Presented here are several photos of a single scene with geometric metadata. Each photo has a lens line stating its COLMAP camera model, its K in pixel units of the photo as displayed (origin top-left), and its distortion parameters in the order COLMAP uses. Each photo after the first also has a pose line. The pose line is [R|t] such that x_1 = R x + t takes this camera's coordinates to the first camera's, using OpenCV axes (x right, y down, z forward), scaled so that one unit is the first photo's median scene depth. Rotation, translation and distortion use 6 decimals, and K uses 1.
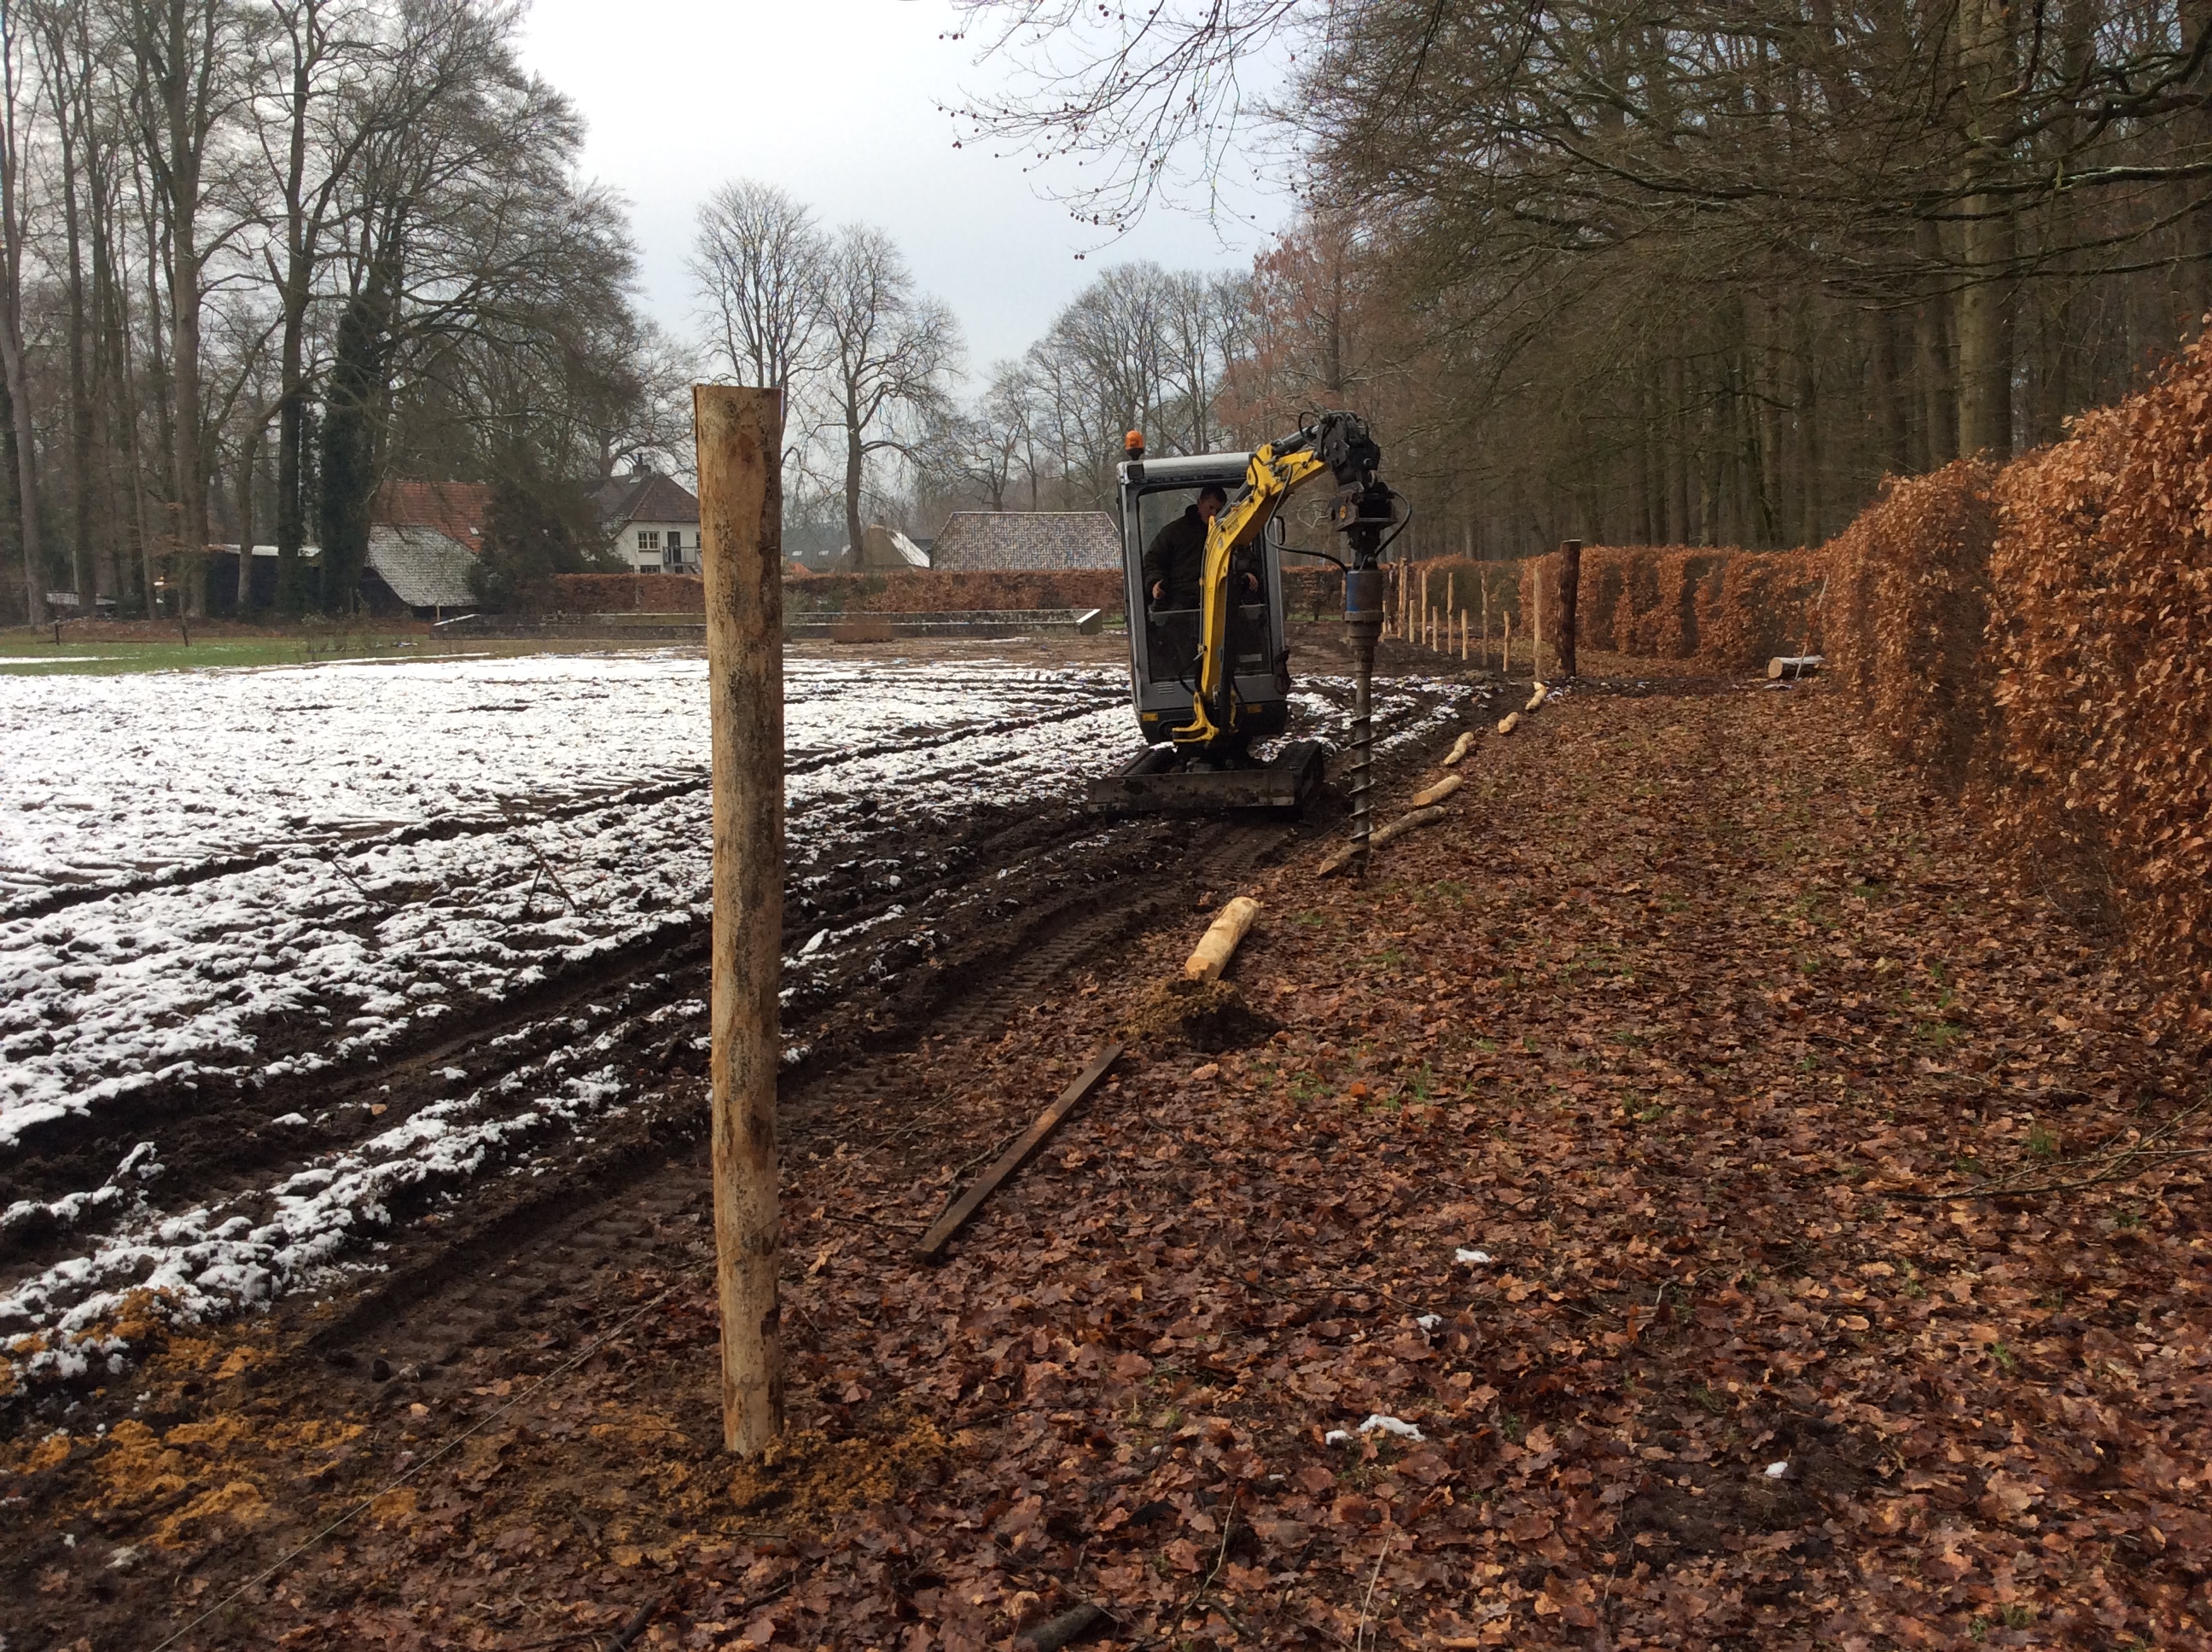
lens RADIAL K [[2195.3, 0, 1117.4], [0, 2195.3, 827.4], [0, 0, 1]] dist [0.217025, -0.364838]
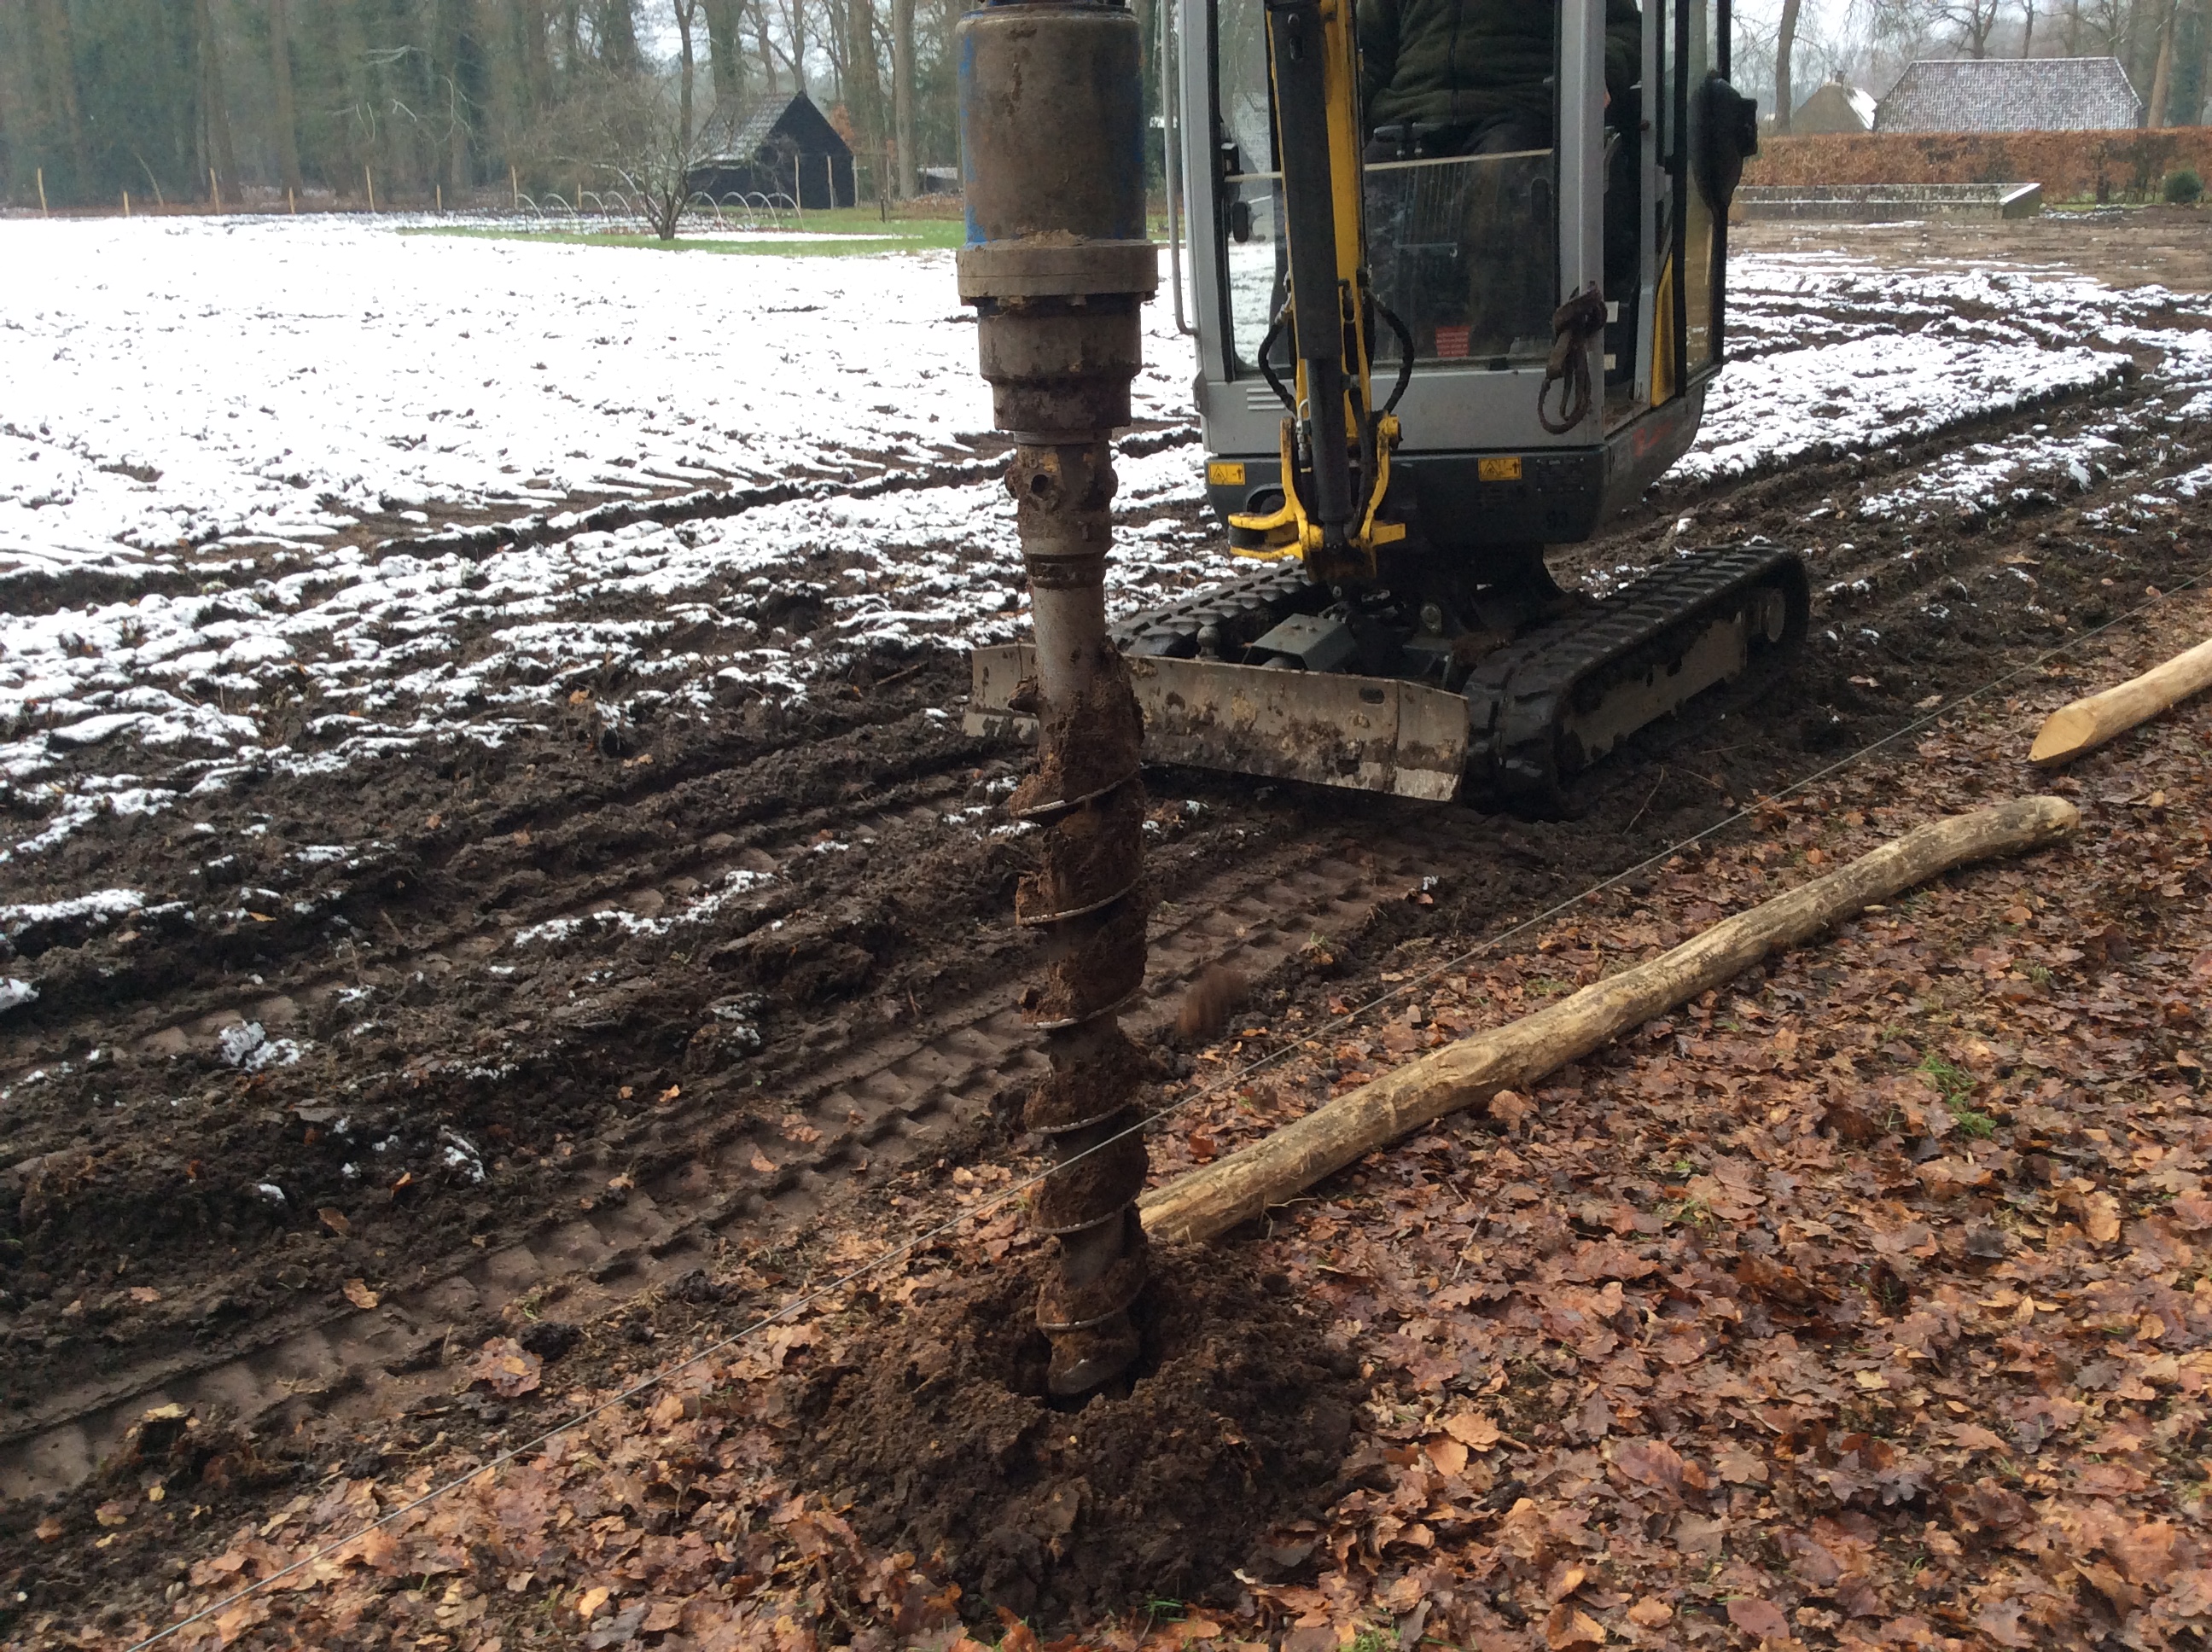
lens RADIAL K [[2195.3, 0, 1117.4], [0, 2195.3, 827.4], [0, 0, 1]] dist [0.217025, -0.364838]
pose [[0.913729, 0.125245, -0.386539, 0.114776], [-0.053867, 0.980251, 0.190282, -0.046745], [0.402737, -0.153045, 0.902430, 0.485649]]
